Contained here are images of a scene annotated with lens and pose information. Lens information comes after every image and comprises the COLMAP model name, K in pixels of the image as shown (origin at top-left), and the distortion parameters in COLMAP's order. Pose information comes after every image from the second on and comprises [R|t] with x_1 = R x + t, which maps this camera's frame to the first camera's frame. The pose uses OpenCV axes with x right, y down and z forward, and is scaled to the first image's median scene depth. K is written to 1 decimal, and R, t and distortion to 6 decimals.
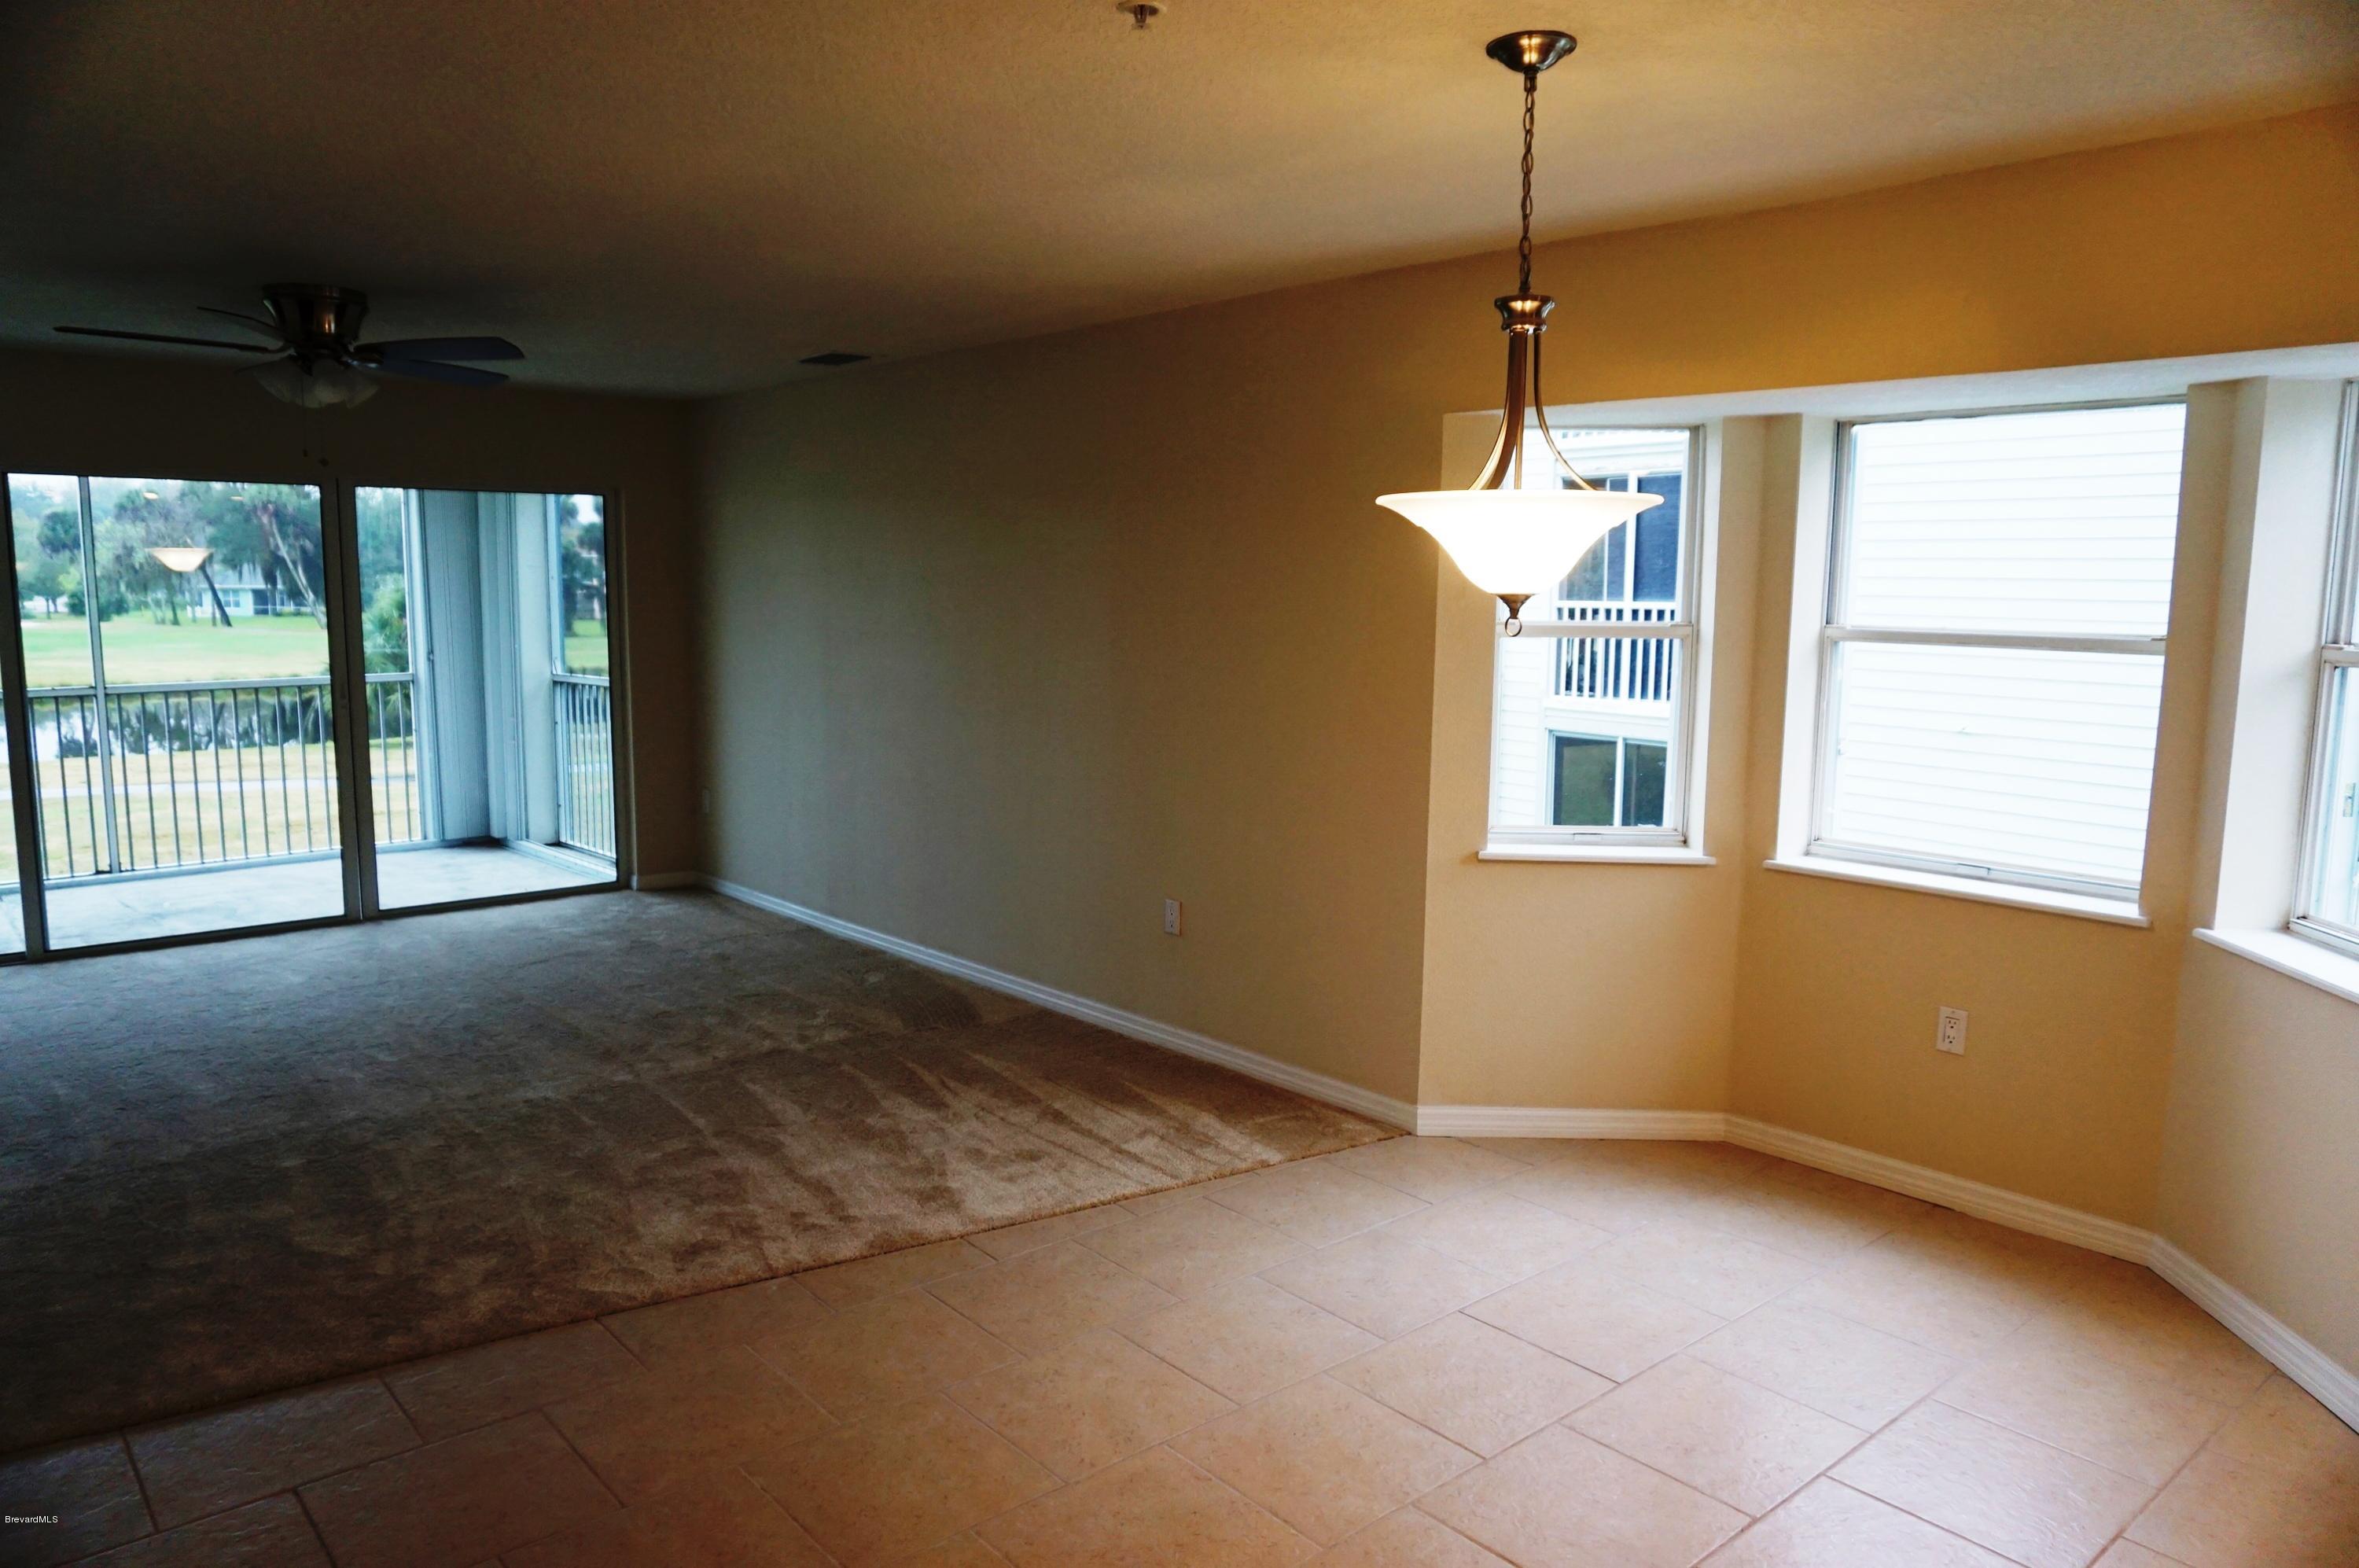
lens RADIAL K [[1581.0, 0, 1176.5], [0, 1581.0, 785.5], [0, 0, 1]] dist [-0.021318, 0.004289]
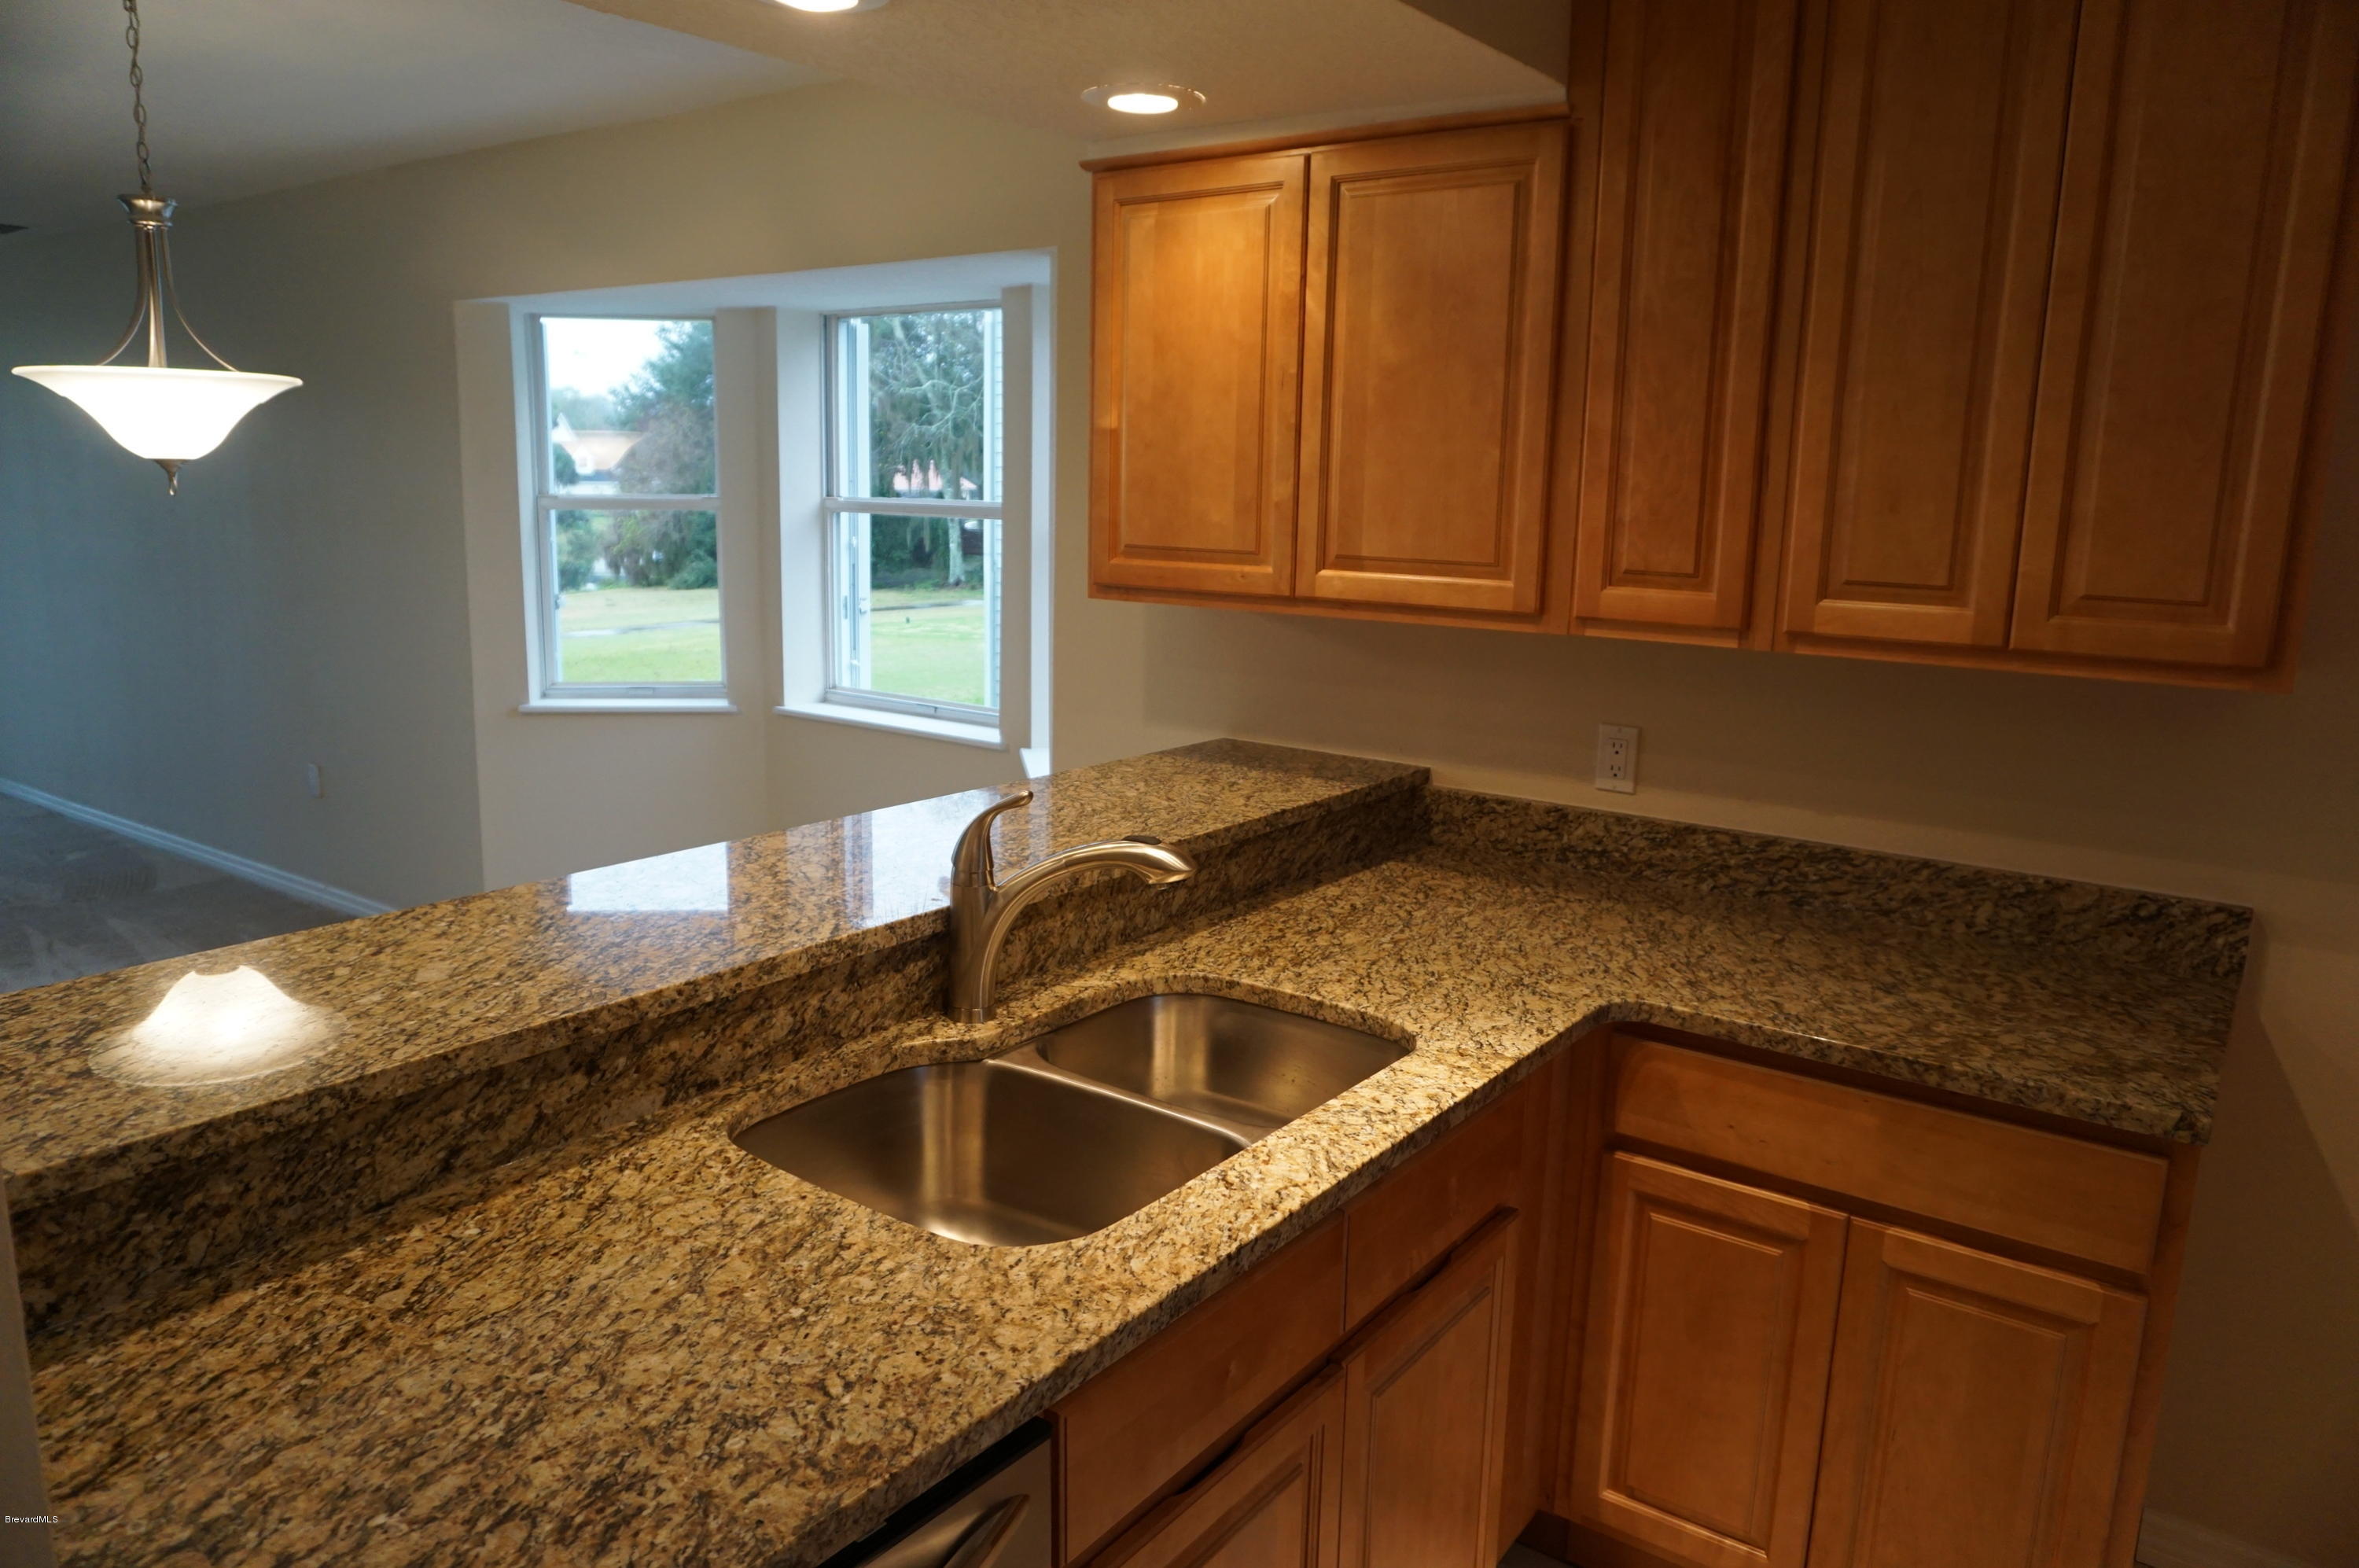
lens RADIAL K [[1582.9, 0, 1182.6], [0, 1582.9, 775.5], [0, 0, 1]] dist [-0.057172, 0.051938]
pose [[0.974589, -0.028818, 0.222137, 0.402171], [0.015860, 0.998079, 0.059896, 0.032924], [-0.223436, -0.054851, 0.973174, -0.173994]]
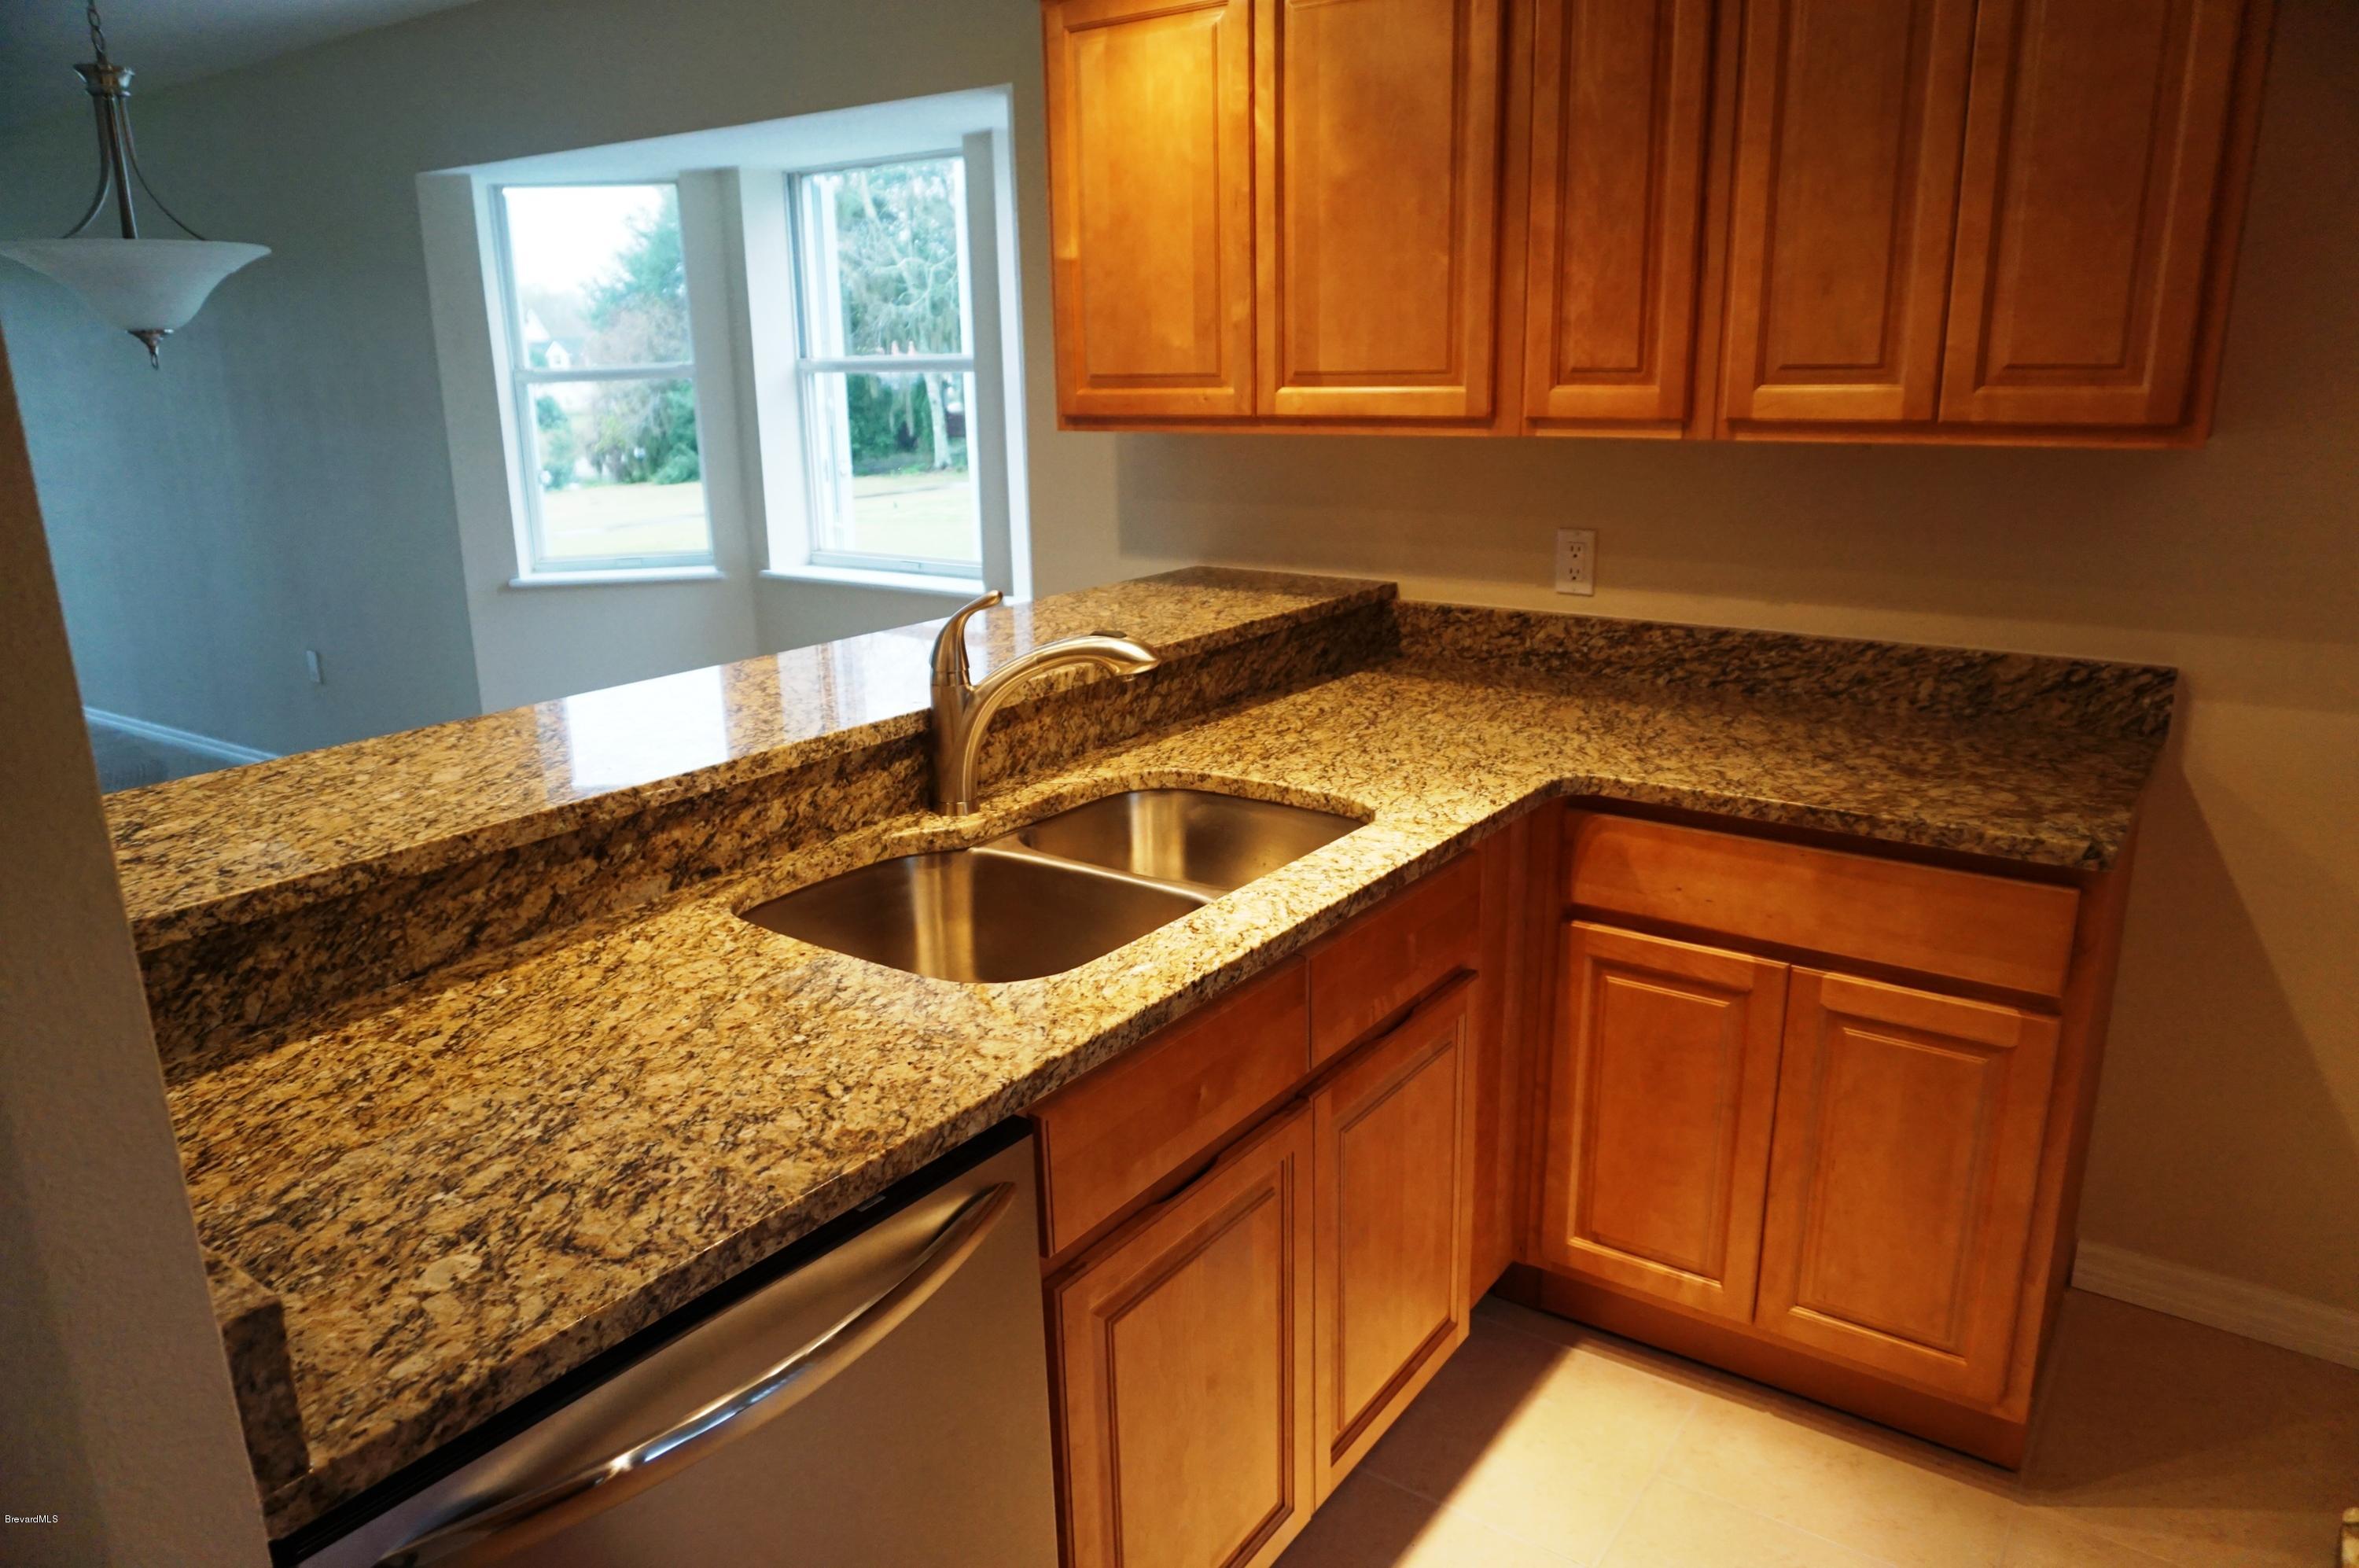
lens RADIAL K [[1585.3, 0, 1178.7], [0, 1585.3, 777.2], [0, 0, 1]] dist [-0.048285, 0.039034]
pose [[0.972779, -0.086077, 0.215154, 0.404722], [0.057415, 0.989031, 0.136093, 0.055292], [-0.224508, -0.120035, 0.967051, -0.201617]]
